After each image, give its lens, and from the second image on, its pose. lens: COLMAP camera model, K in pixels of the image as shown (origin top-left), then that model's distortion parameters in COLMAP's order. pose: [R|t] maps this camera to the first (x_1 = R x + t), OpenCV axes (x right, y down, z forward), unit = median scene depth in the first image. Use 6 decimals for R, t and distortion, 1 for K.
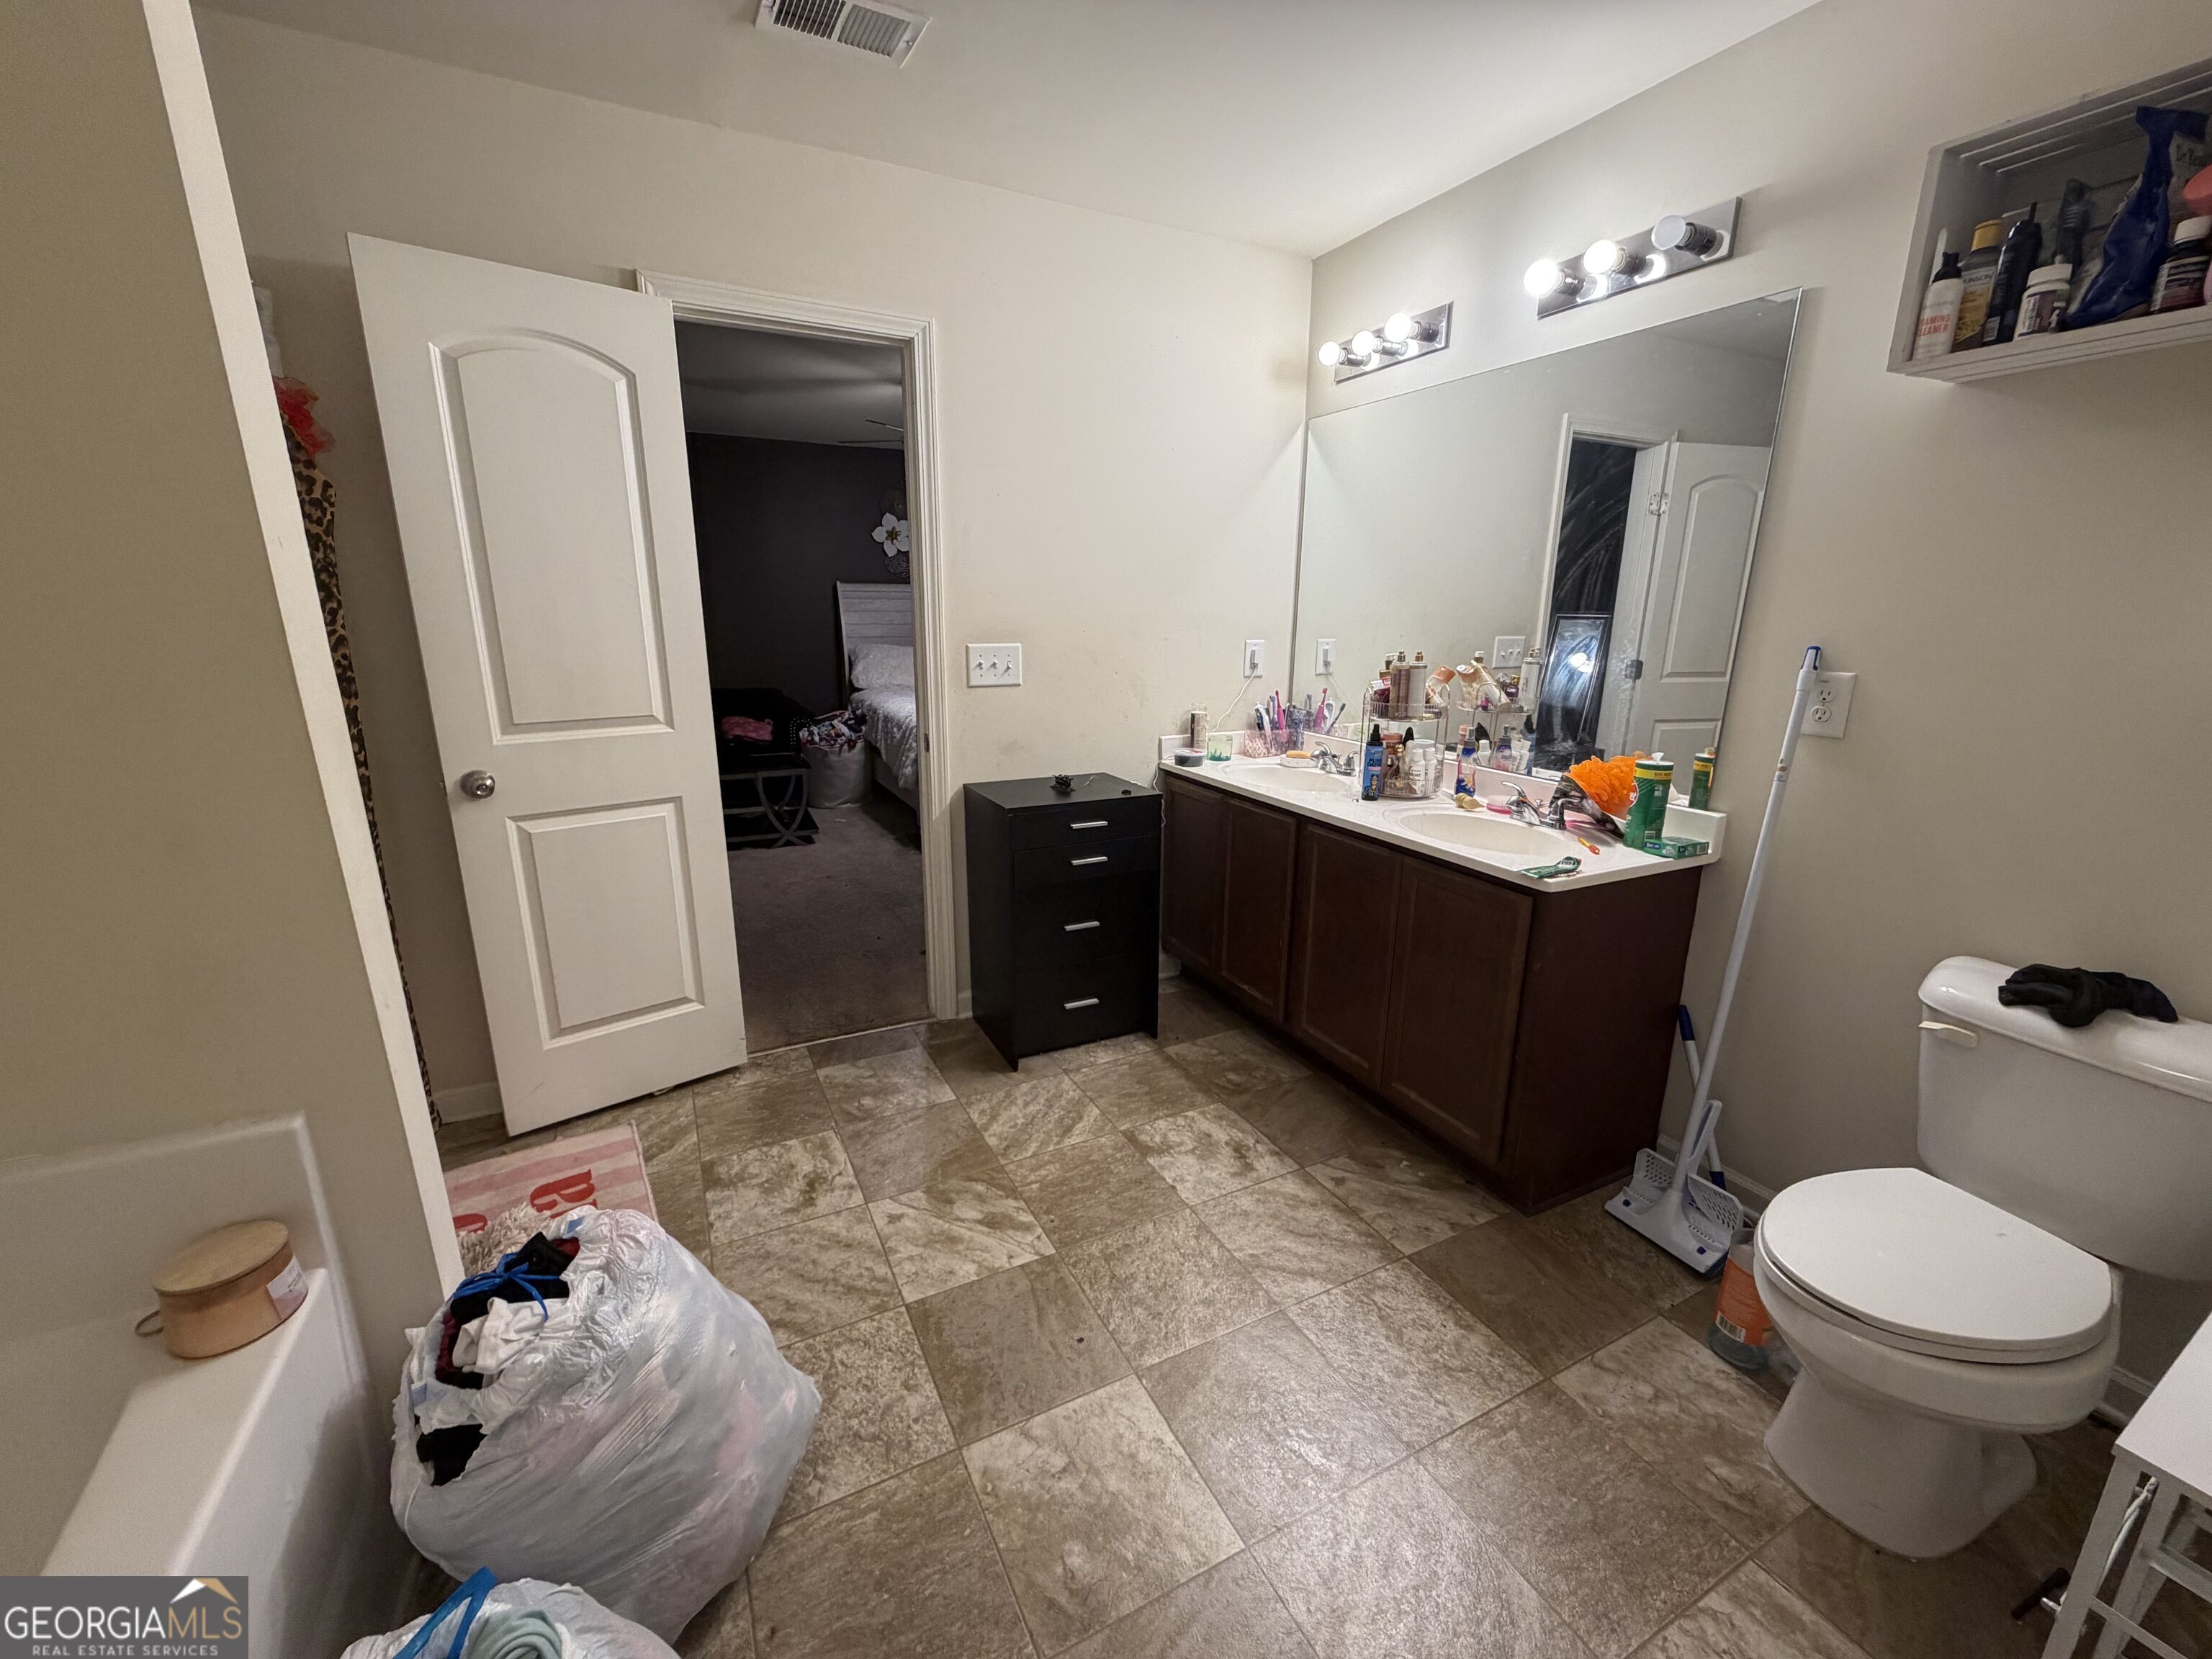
lens RADIAL K [[885.1, 0, 1112.7], [0, 885.1, 832.2], [0, 0, 1]] dist [0.003091, 0.000077]
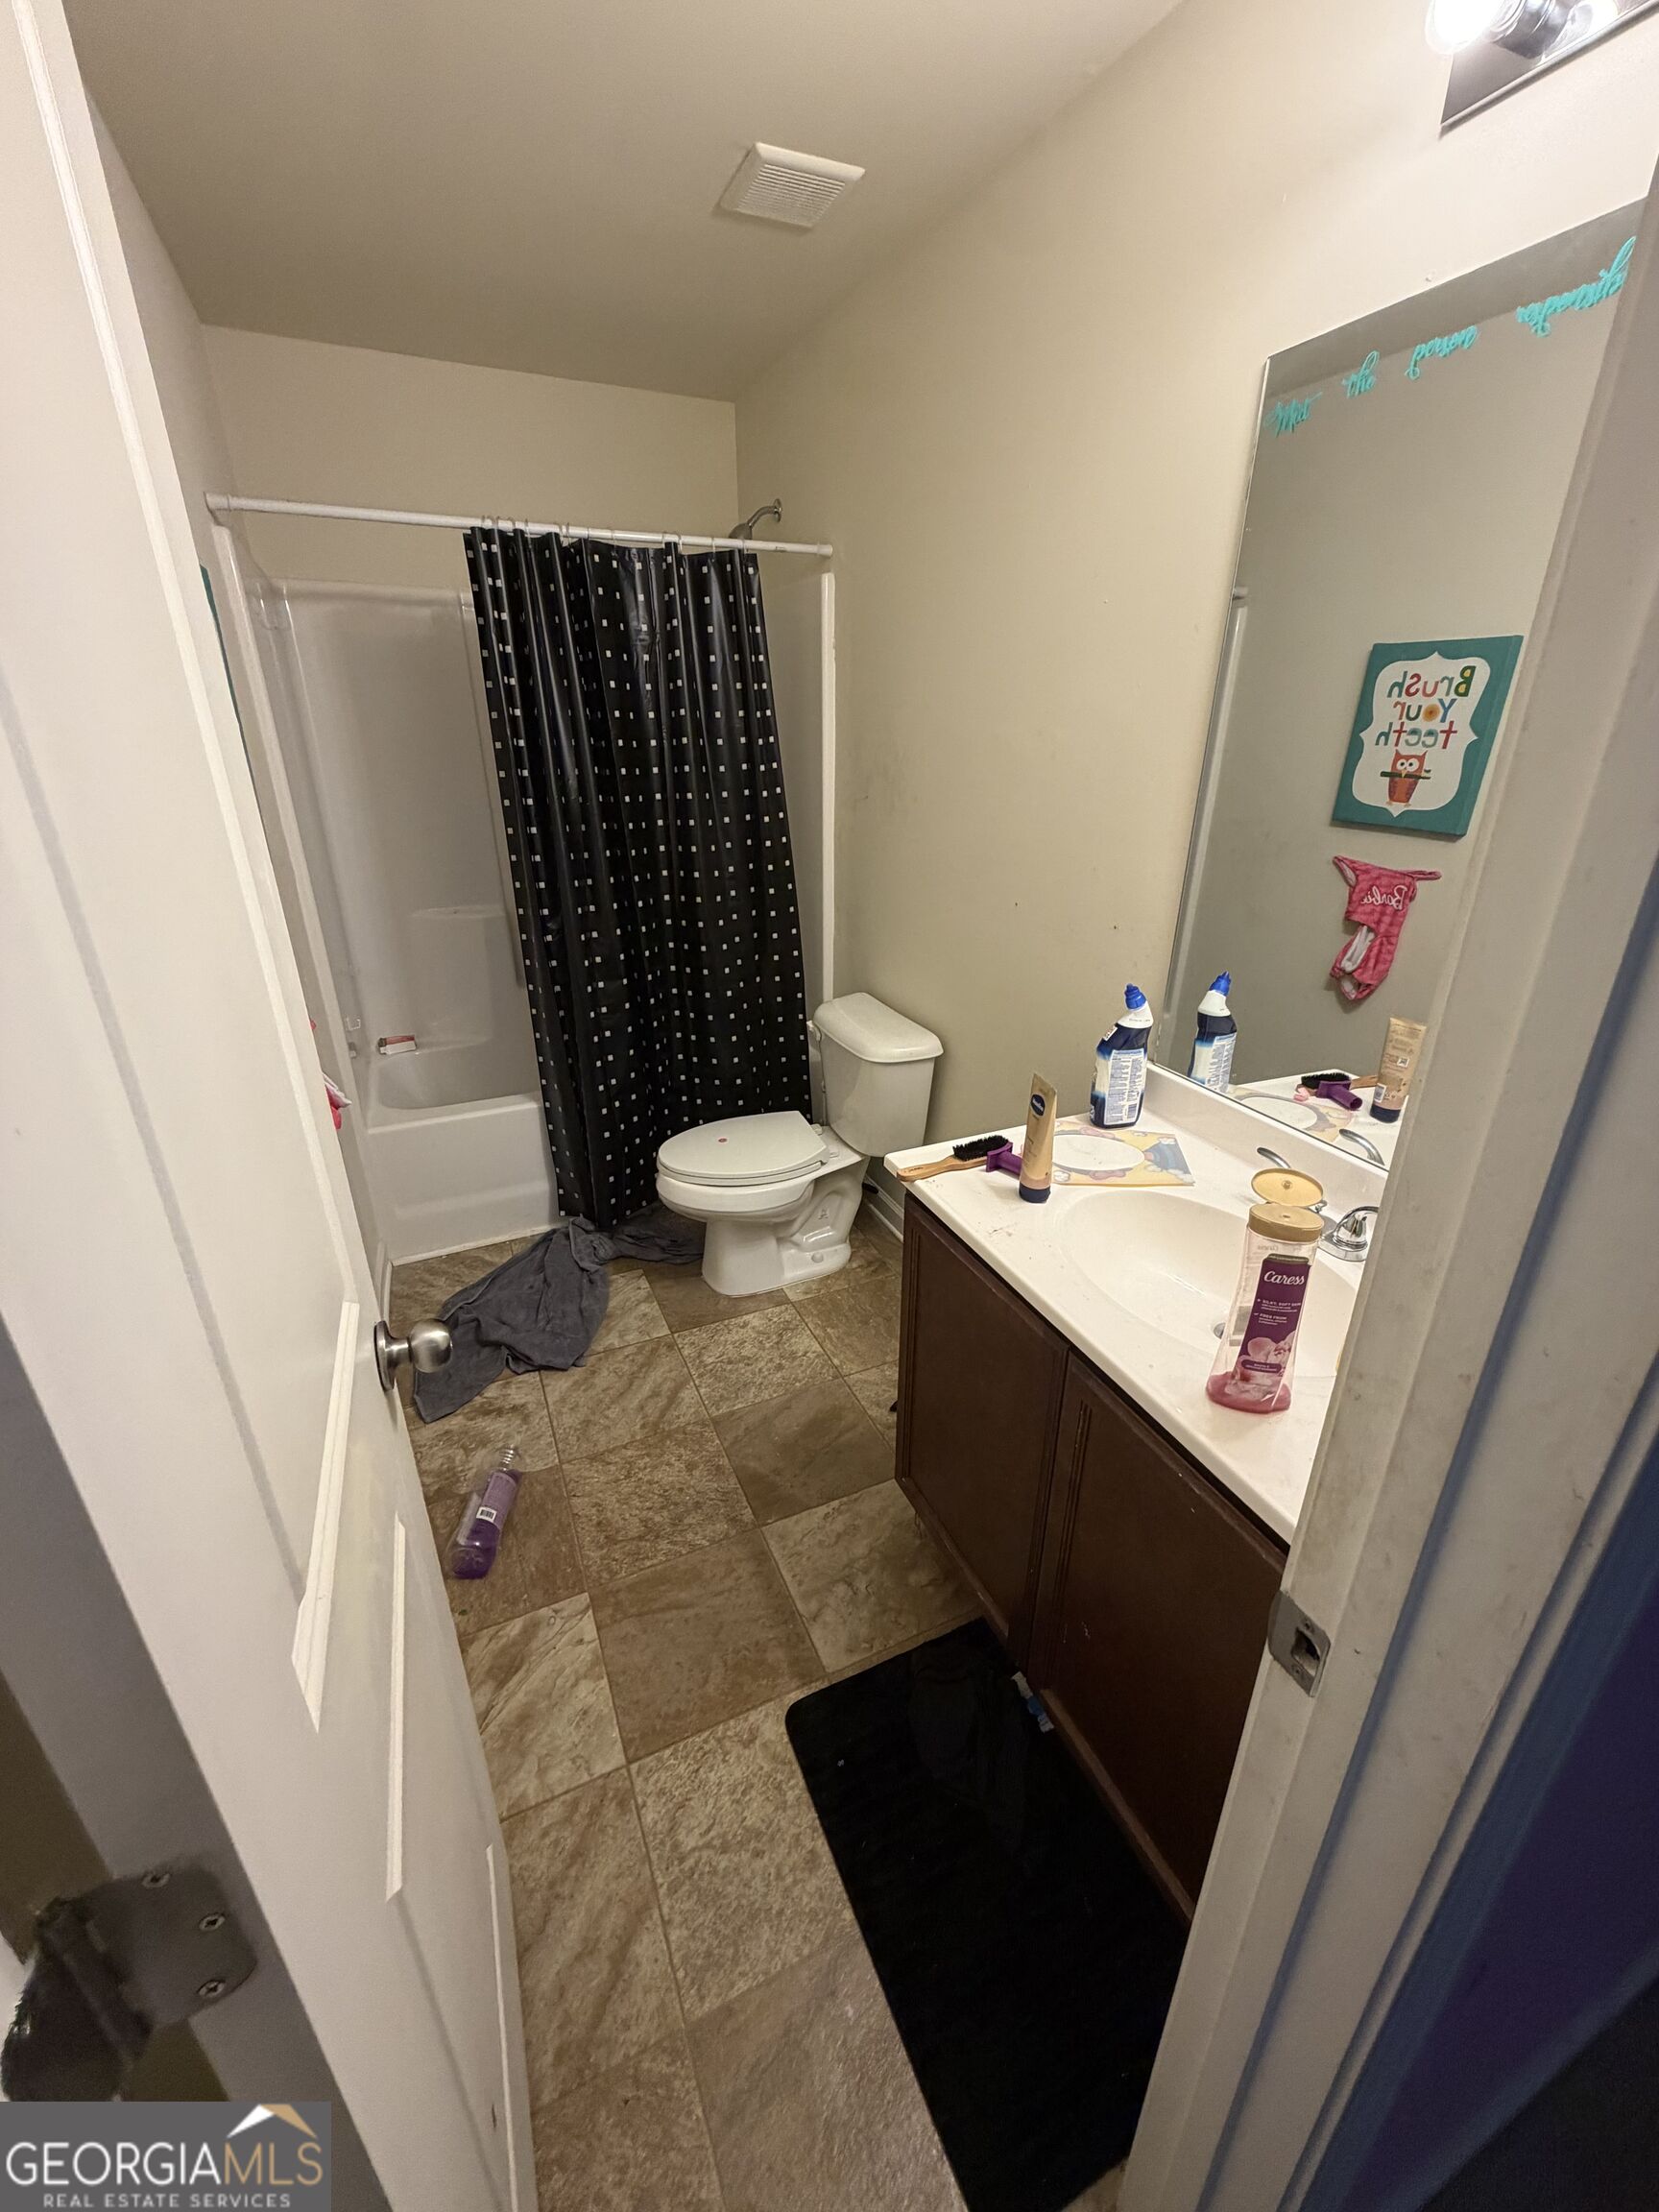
lens RADIAL K [[885.1, 0, 833.5], [0, 885.1, 1093.3], [0, 0, 1]] dist [0.003091, 0.000077]
pose [[0.057659, -0.412052, 0.909334, -0.682908], [0.252044, 0.887352, 0.386109, -0.252221], [-0.965997, 0.206929, 0.155019, 0.565081]]
